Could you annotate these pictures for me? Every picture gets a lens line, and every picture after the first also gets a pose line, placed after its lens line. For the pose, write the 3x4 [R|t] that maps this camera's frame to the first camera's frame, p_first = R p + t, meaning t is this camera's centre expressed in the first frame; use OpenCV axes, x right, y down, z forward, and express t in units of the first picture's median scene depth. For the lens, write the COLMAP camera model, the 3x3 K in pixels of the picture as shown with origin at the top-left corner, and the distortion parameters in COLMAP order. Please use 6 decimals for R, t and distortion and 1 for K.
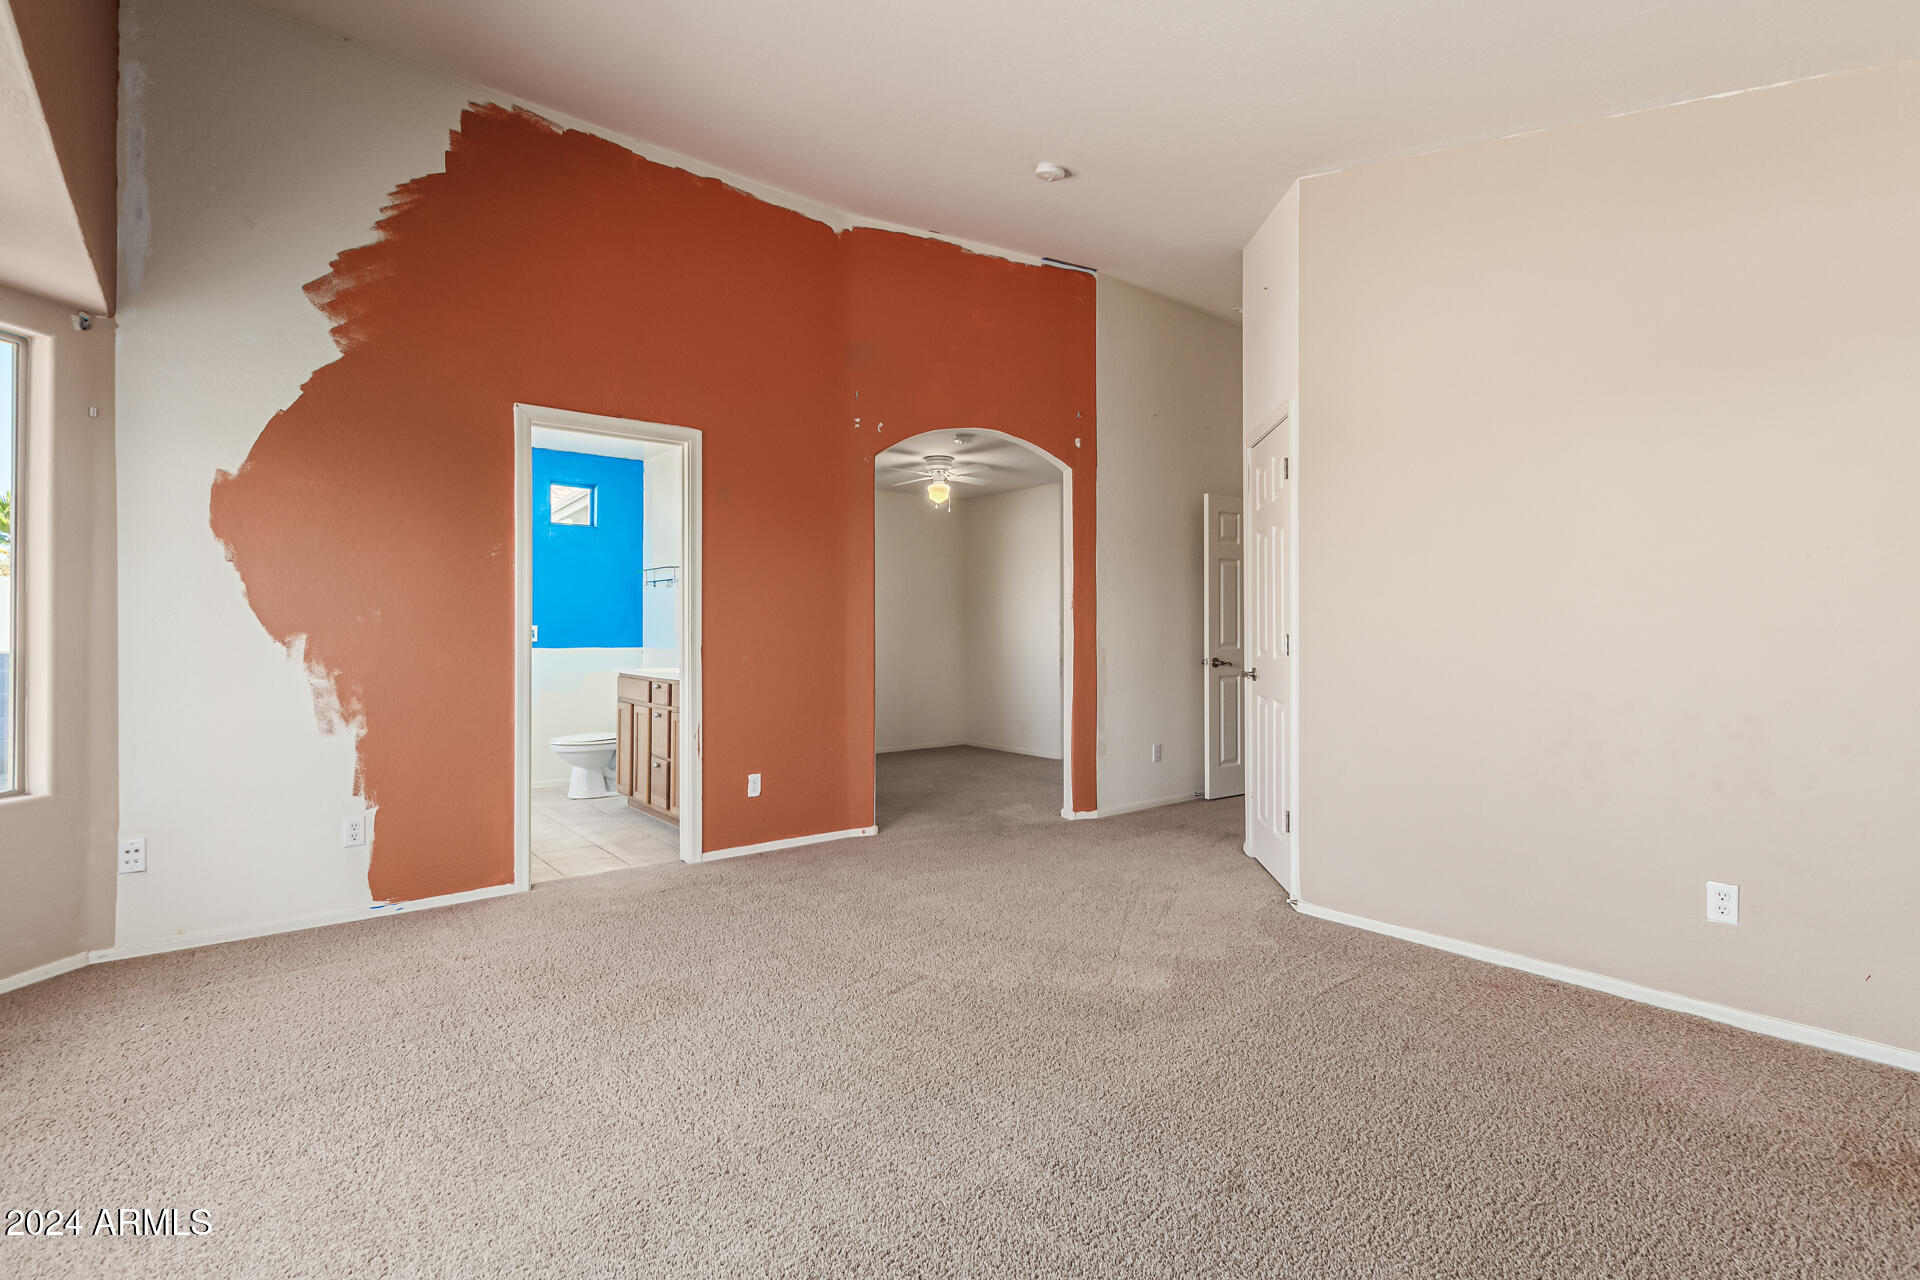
lens RADIAL K [[887.3, 0, 968.8], [0, 887.3, 638.9], [0, 0, 1]] dist [0.004917, -0.000304]
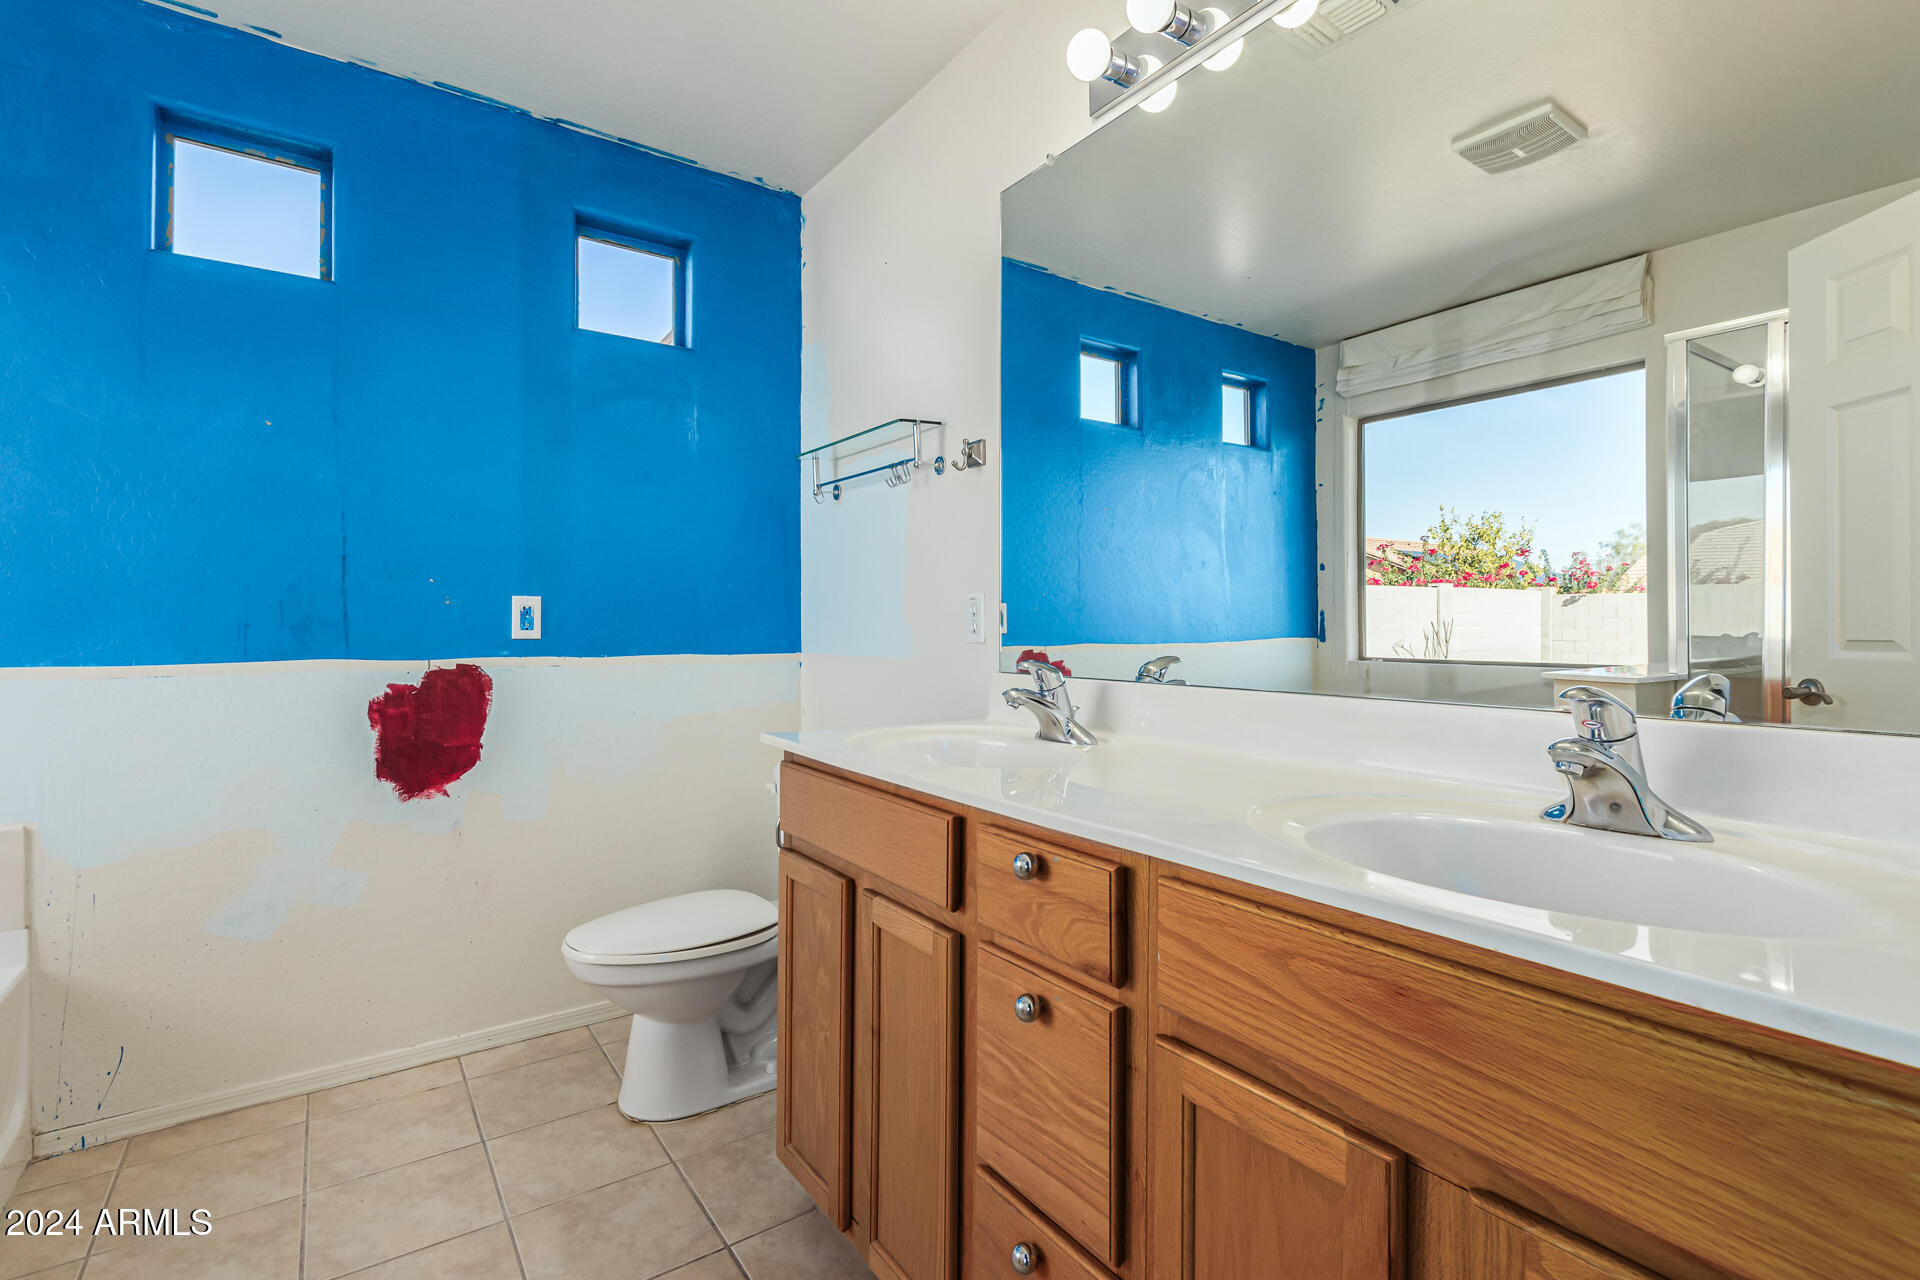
lens RADIAL K [[887.3, 0, 968.8], [0, 887.3, 638.9], [0, 0, 1]] dist [0.004917, -0.000304]
pose [[0.998680, 0.010258, -0.050335, -0.276551], [-0.009486, 0.999834, 0.015549, -0.003388], [0.050486, -0.015051, 0.998611, 0.613355]]
